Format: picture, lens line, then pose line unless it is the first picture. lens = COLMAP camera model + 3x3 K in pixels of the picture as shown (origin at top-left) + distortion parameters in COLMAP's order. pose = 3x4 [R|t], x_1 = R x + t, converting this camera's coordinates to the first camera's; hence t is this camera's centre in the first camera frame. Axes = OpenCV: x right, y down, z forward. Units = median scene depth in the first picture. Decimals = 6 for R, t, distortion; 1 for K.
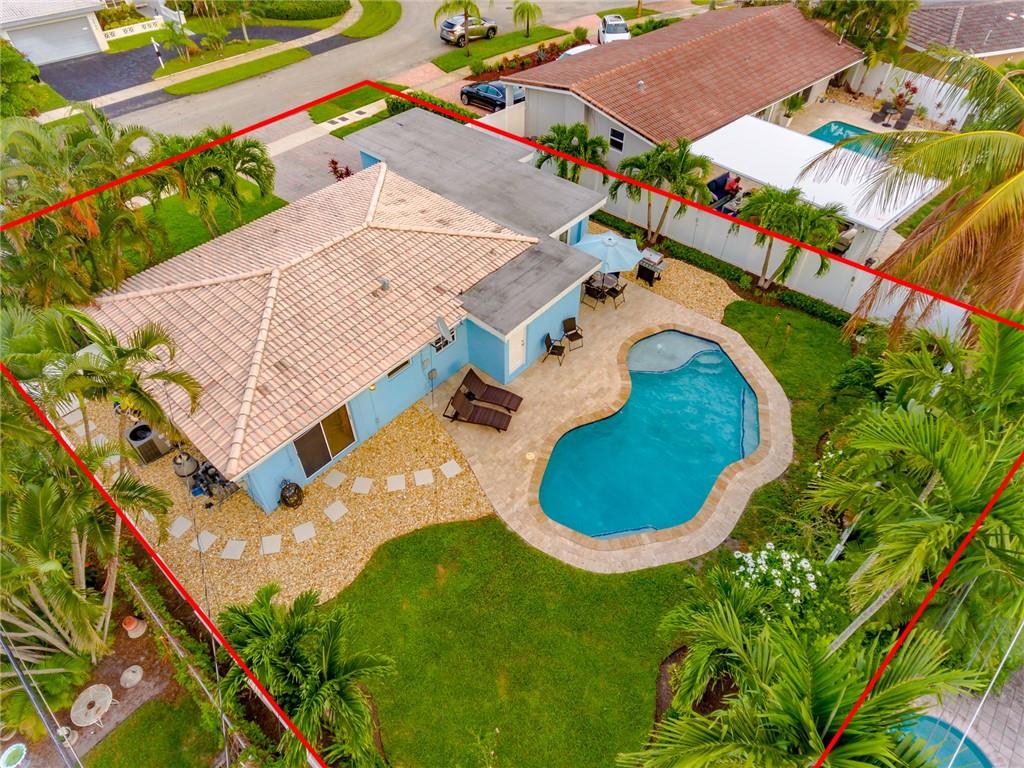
lens RADIAL K [[630.6, 0, 497.8], [0, 630.6, 342.9], [0, 0, 1]] dist [0.036320, 0.001490]
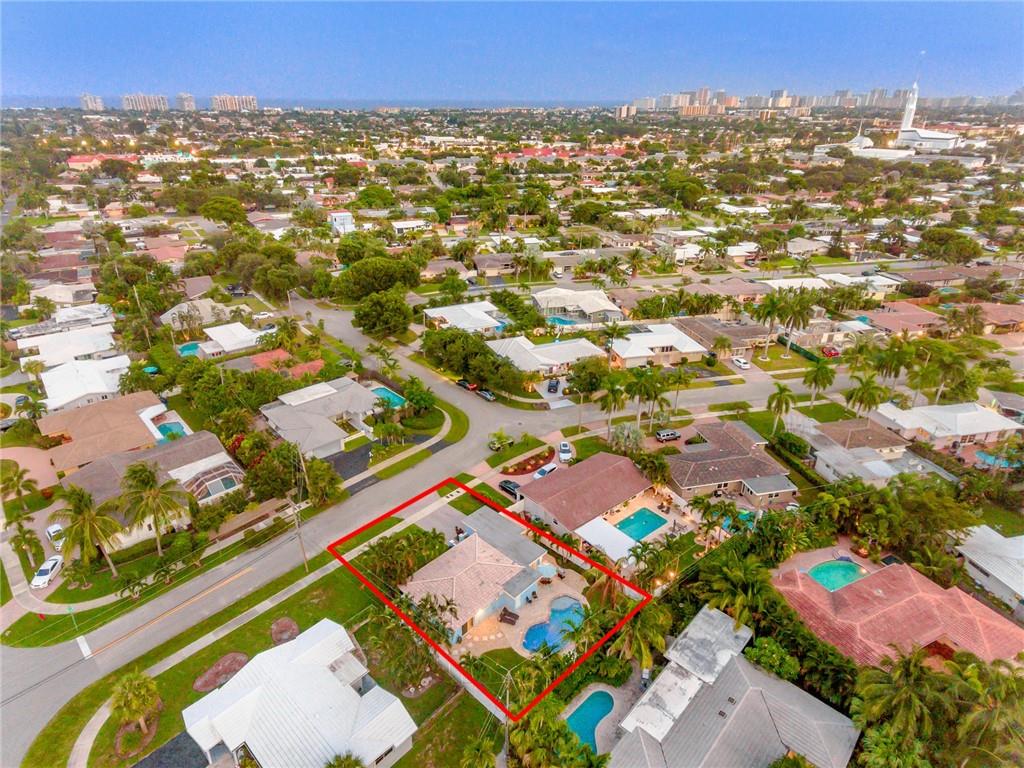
lens RADIAL K [[593.4, 0, 512.0], [0, 593.4, 384.0], [0, 0, 1]] dist [0.023295, 0.000600]
pose [[0.999324, 0.036513, 0.004190, -0.058023], [-0.033609, 0.954033, -0.297810, -0.144248], [-0.014872, 0.297468, 0.954616, -2.355928]]
